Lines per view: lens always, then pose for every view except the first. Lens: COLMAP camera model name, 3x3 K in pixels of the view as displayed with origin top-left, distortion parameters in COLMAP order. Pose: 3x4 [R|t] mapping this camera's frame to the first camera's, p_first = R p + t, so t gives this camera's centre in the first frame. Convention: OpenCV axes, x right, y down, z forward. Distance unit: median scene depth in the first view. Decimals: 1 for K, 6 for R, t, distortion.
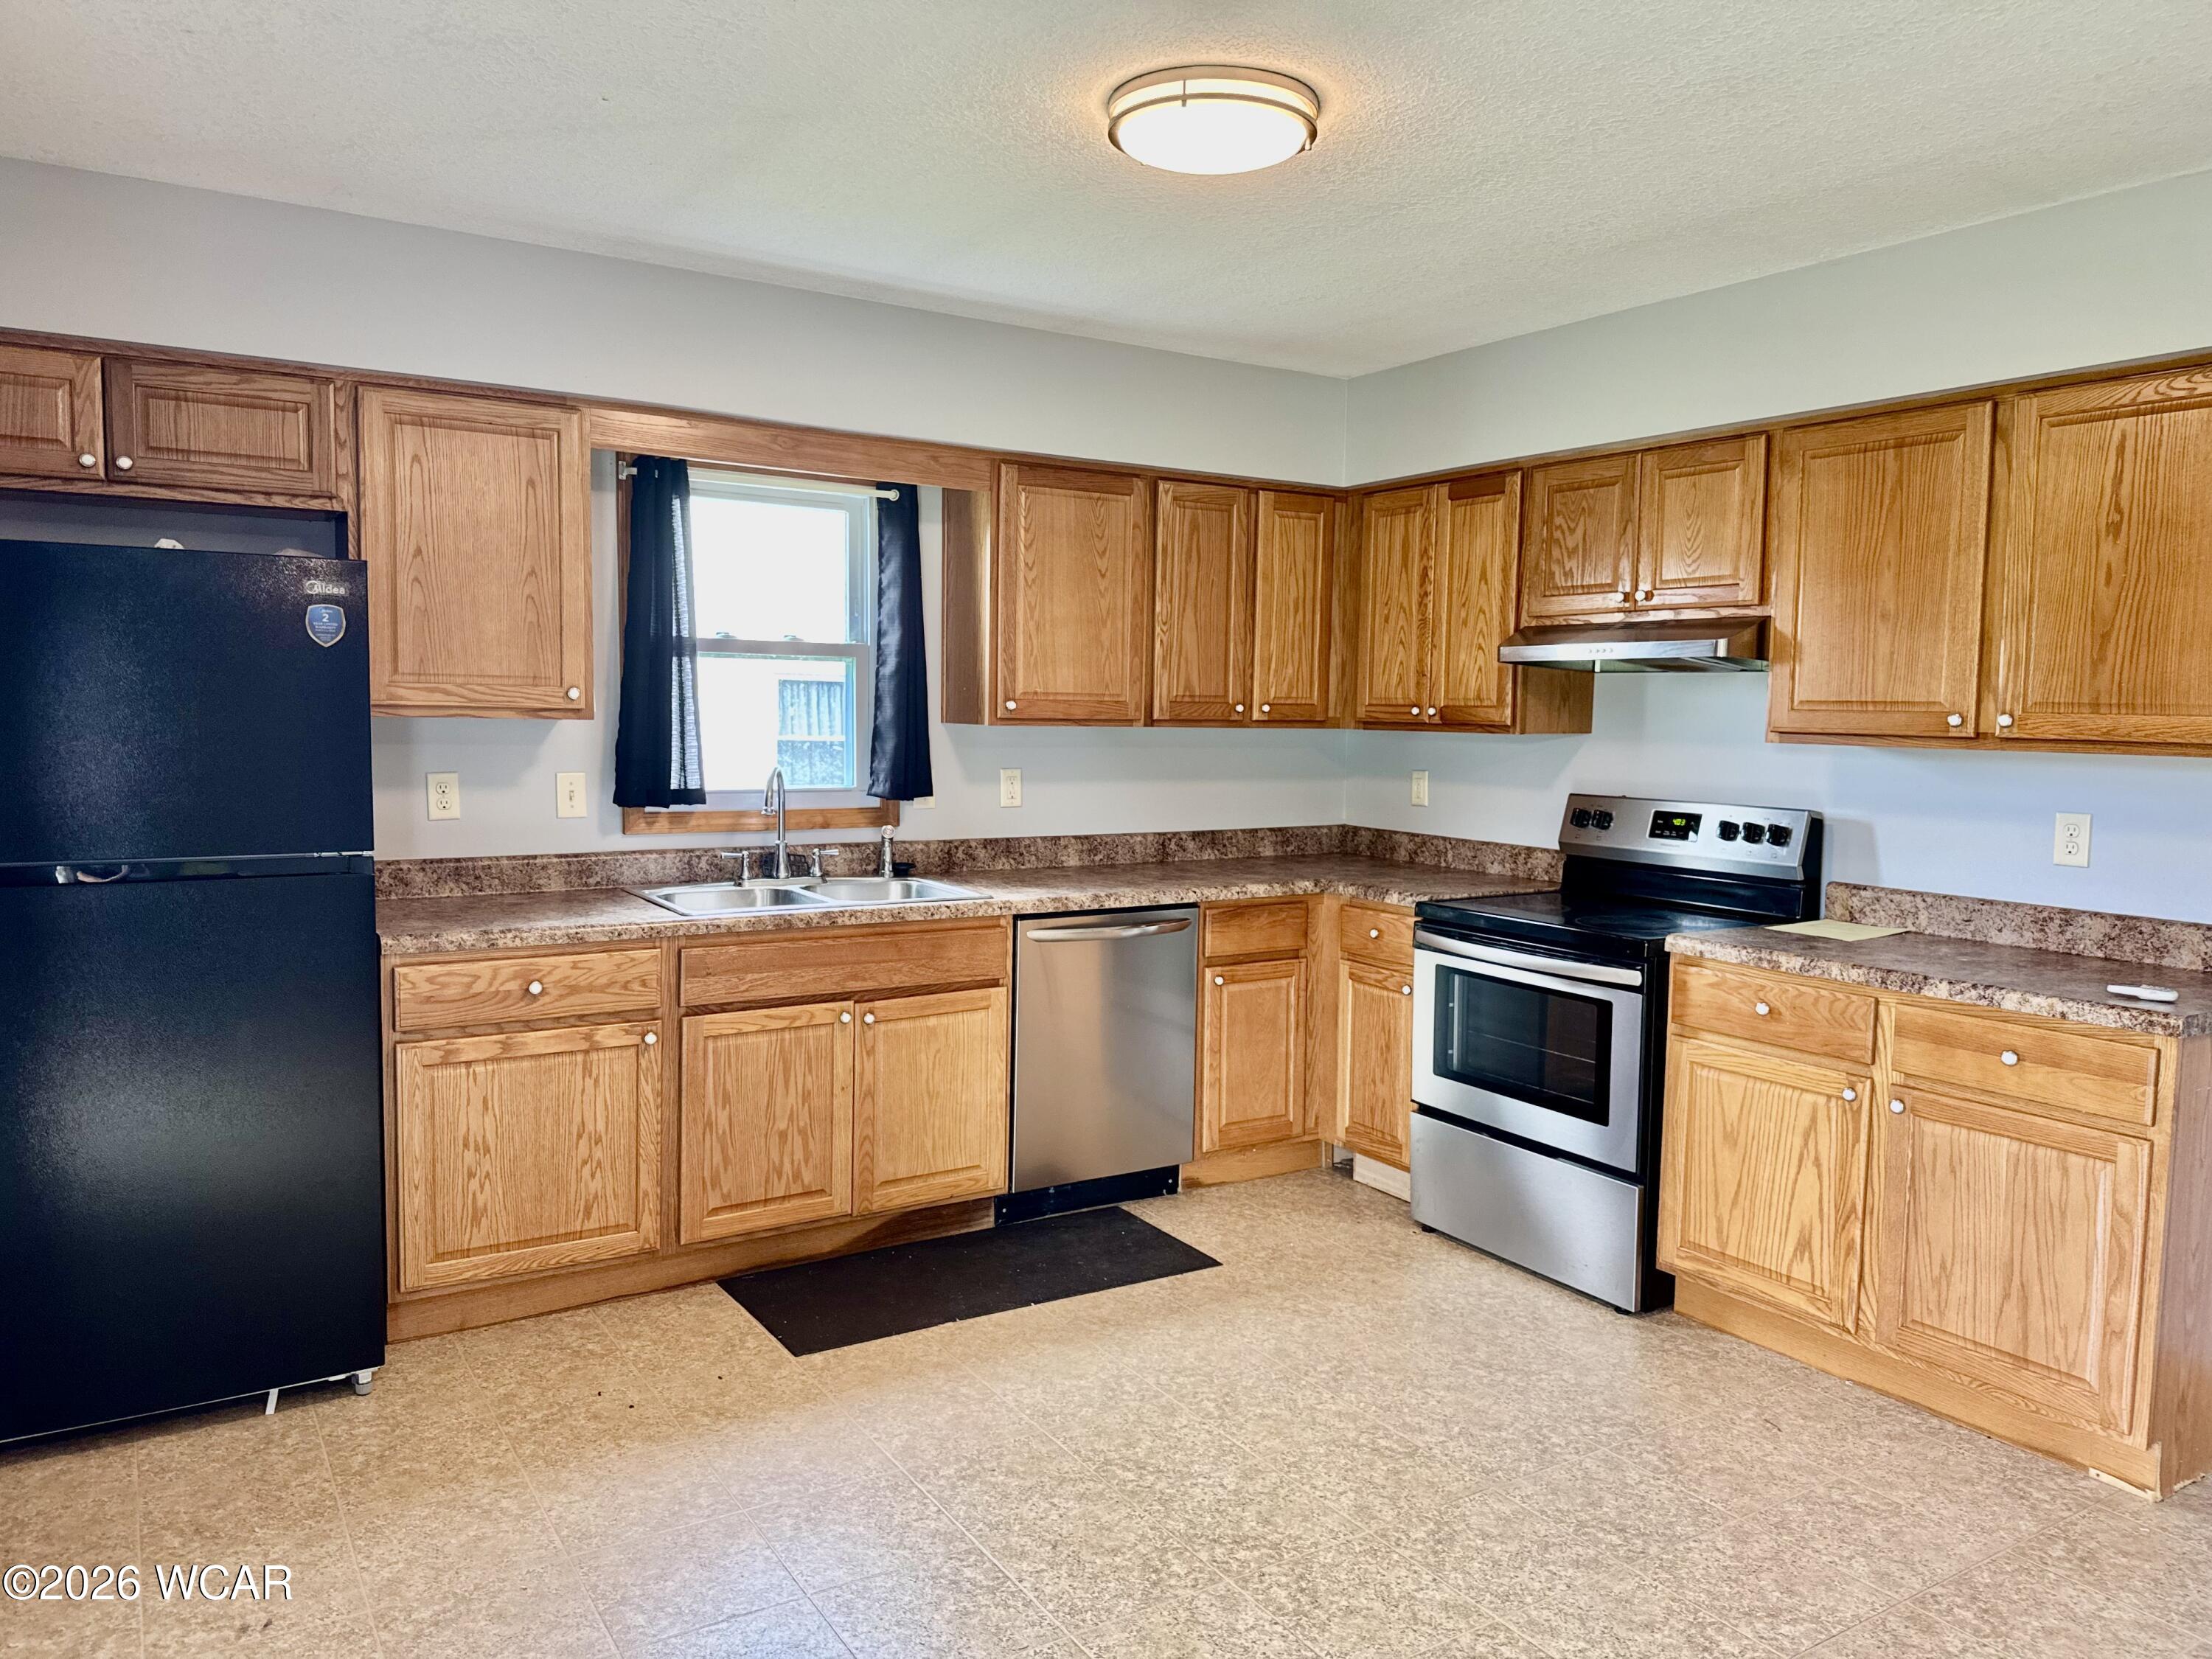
lens RADIAL K [[1540.2, 0, 1098.9], [0, 1540.2, 822.7], [0, 0, 1]] dist [0.152920, -0.266246]
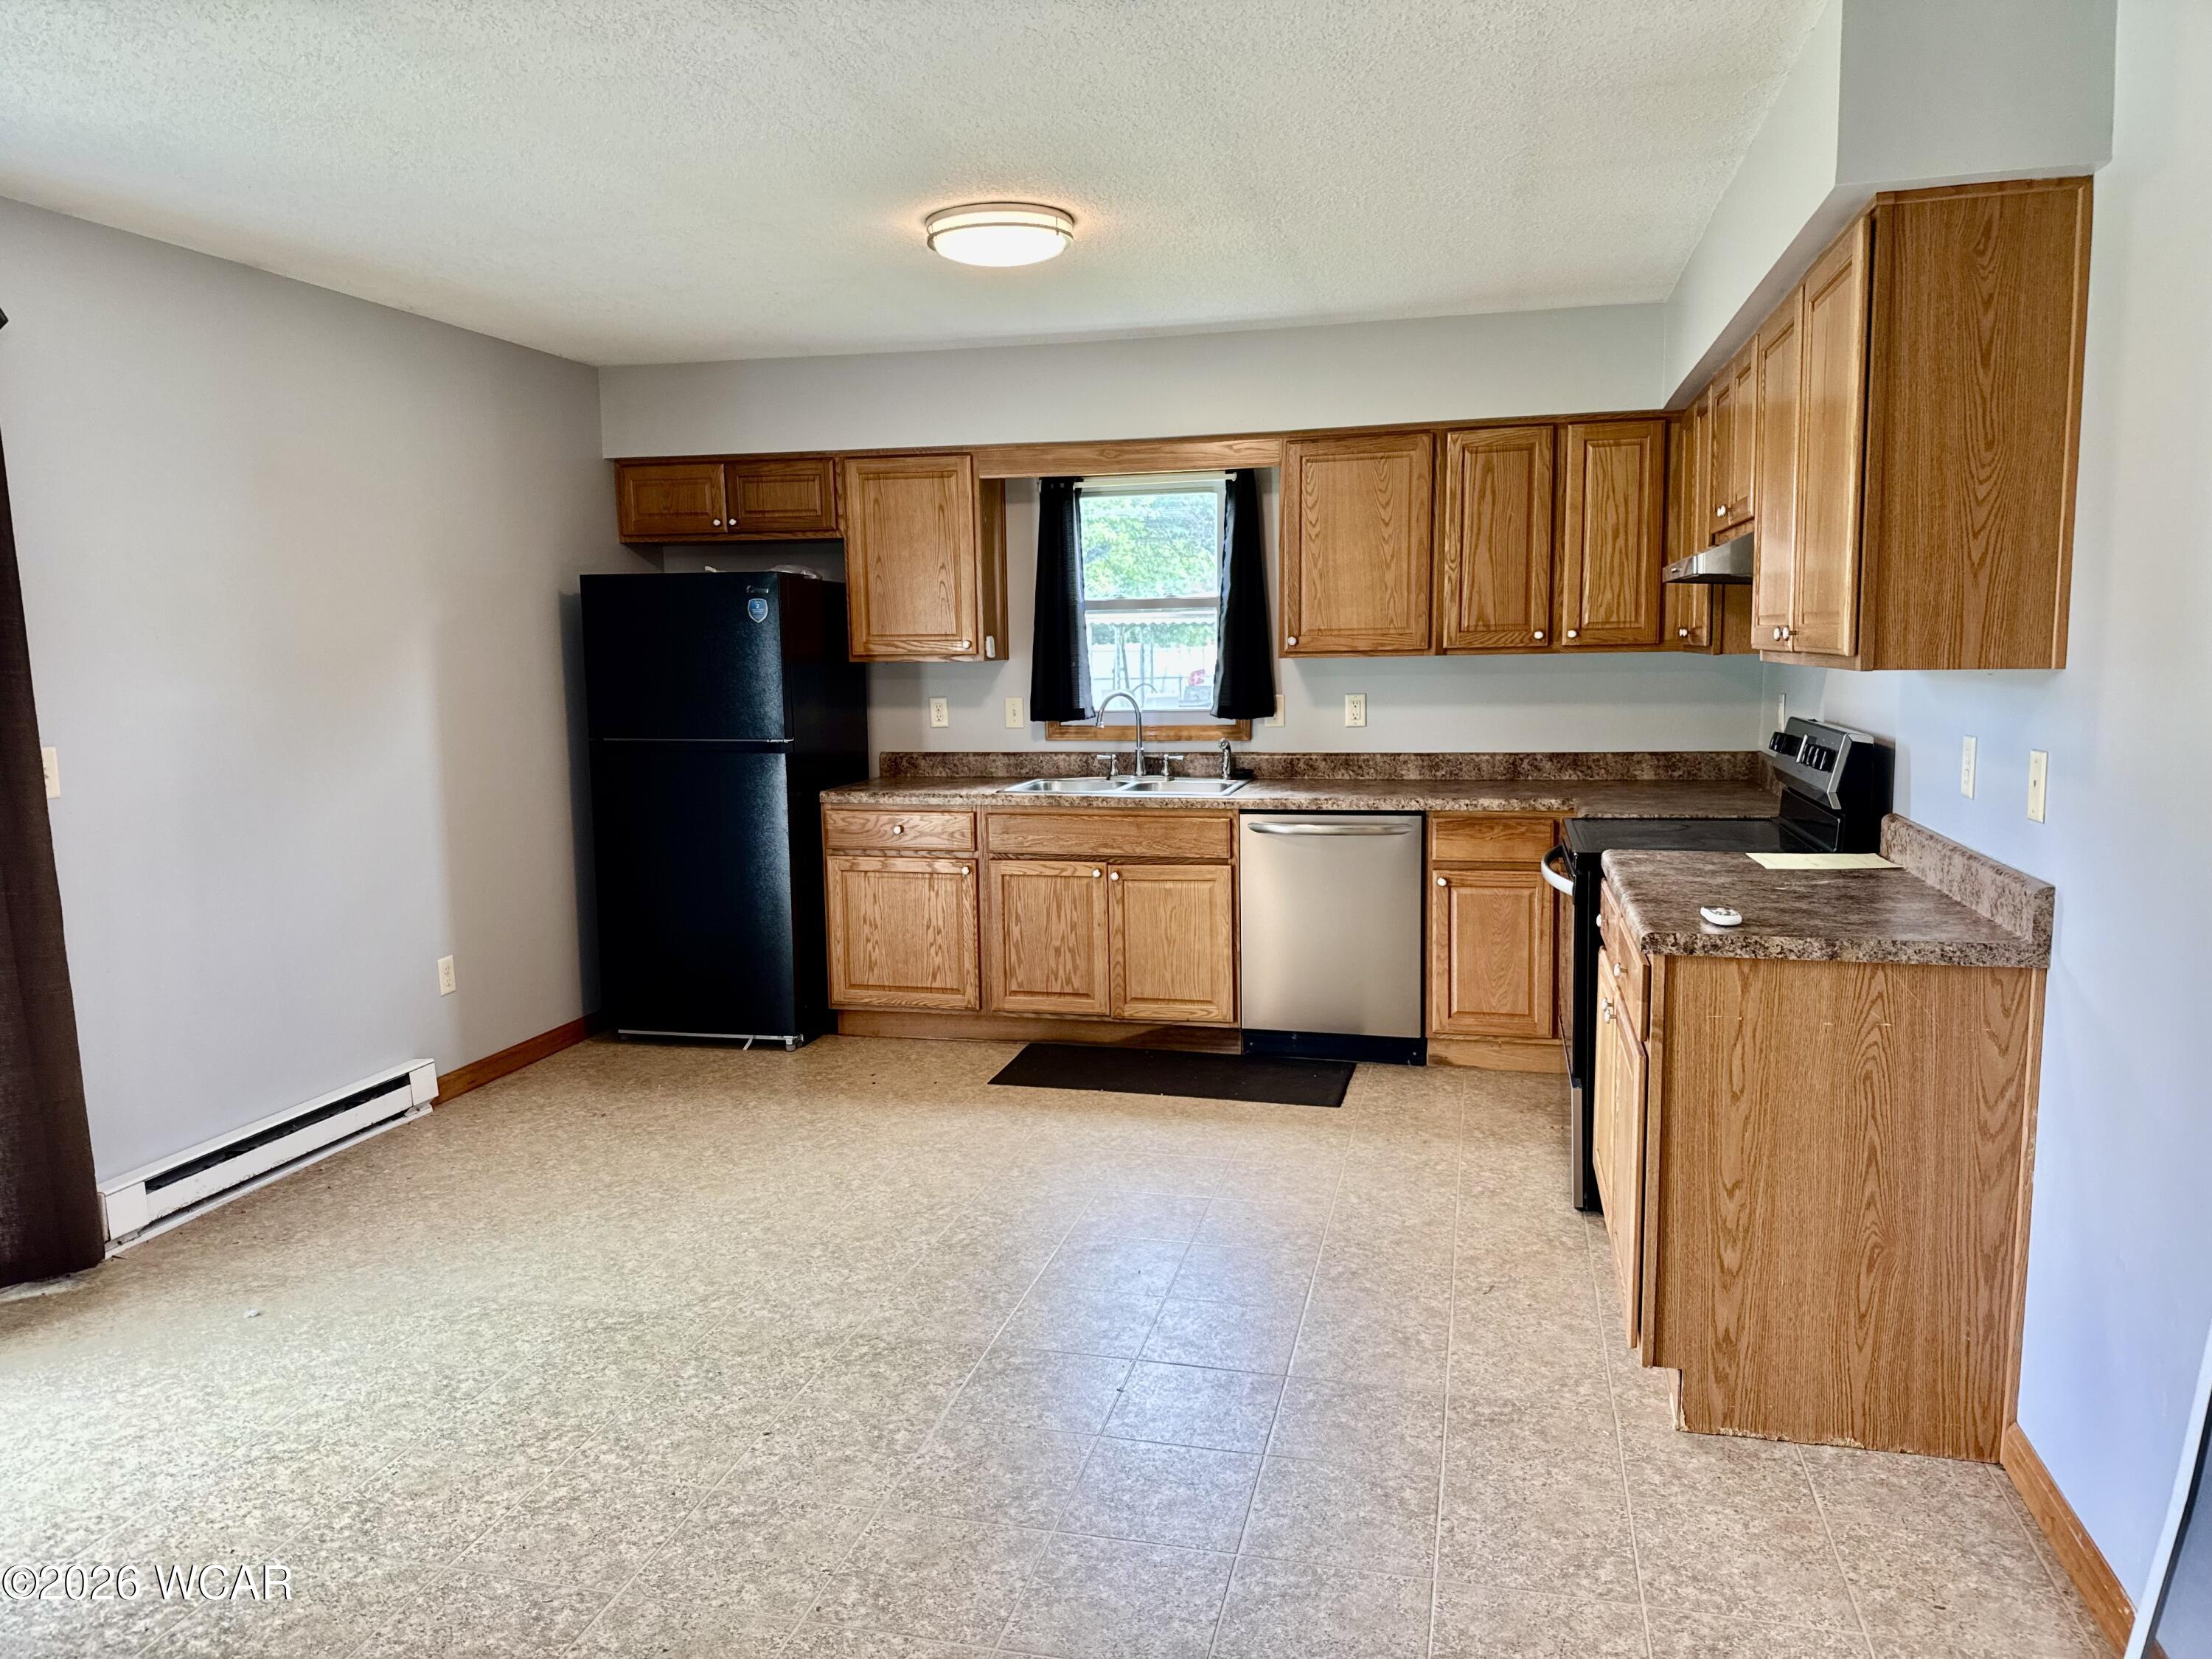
lens RADIAL K [[1540.2, 0, 1098.9], [0, 1540.2, 822.7], [0, 0, 1]] dist [0.152920, -0.266246]
pose [[0.690624, 0.056347, -0.721016, 0.740044], [-0.028153, 0.998299, 0.051050, 0.009190], [0.722666, -0.014957, 0.691036, 0.044162]]
